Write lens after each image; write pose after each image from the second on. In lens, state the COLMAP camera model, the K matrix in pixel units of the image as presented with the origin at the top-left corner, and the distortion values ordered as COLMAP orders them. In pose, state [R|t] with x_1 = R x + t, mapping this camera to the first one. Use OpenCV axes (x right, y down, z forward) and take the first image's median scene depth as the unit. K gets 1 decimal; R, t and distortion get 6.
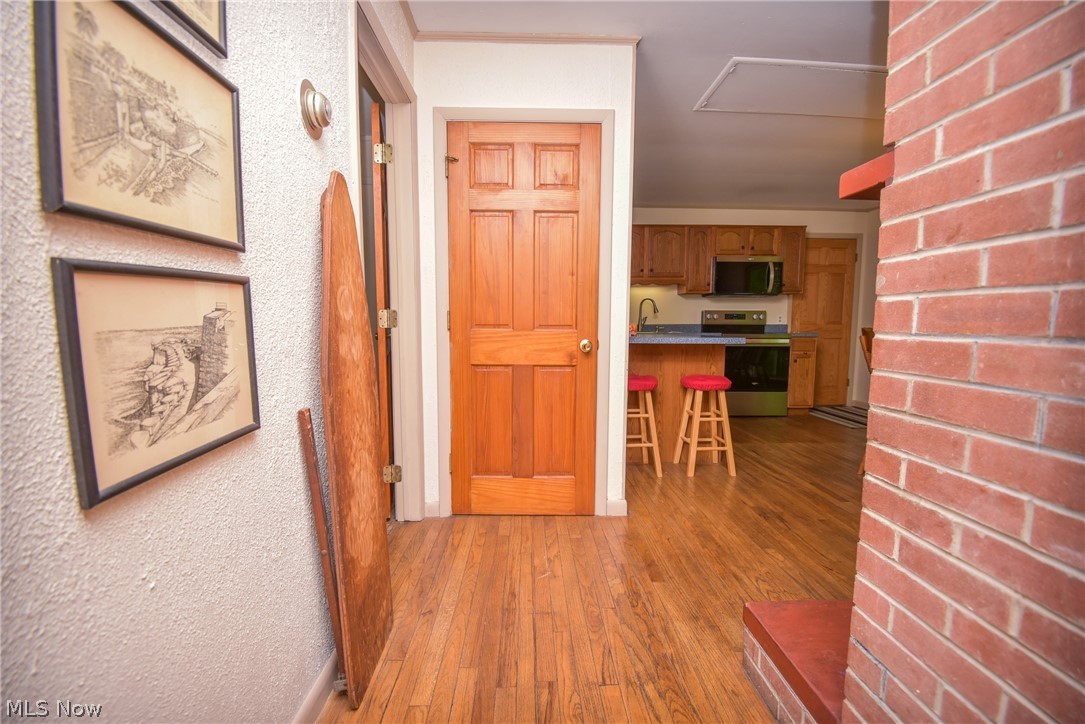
lens RADIAL K [[473.8, 0, 542.5], [0, 473.8, 362.0], [0, 0, 1]] dist [-0.001351, -0.000176]
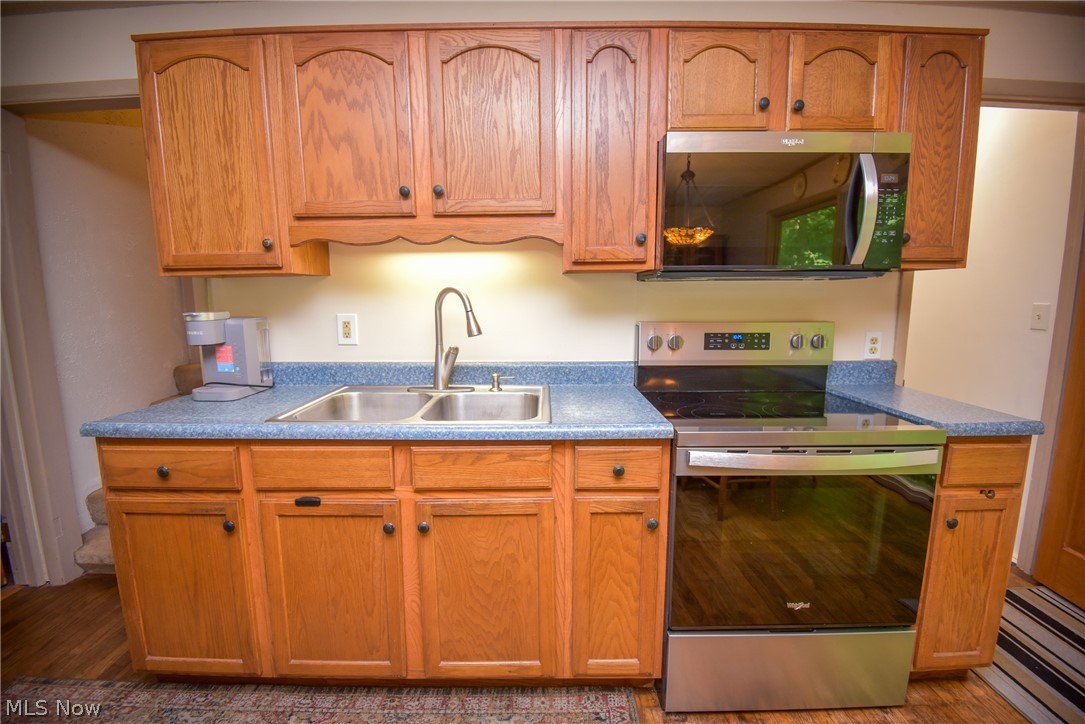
lens RADIAL K [[473.8, 0, 542.5], [0, 473.8, 362.0], [0, 0, 1]] dist [-0.001351, -0.000176]
pose [[0.999101, -0.002884, -0.042307, 0.303115], [0.005690, 0.997779, 0.066363, -0.108533], [0.042021, -0.066544, 0.996898, 0.703135]]
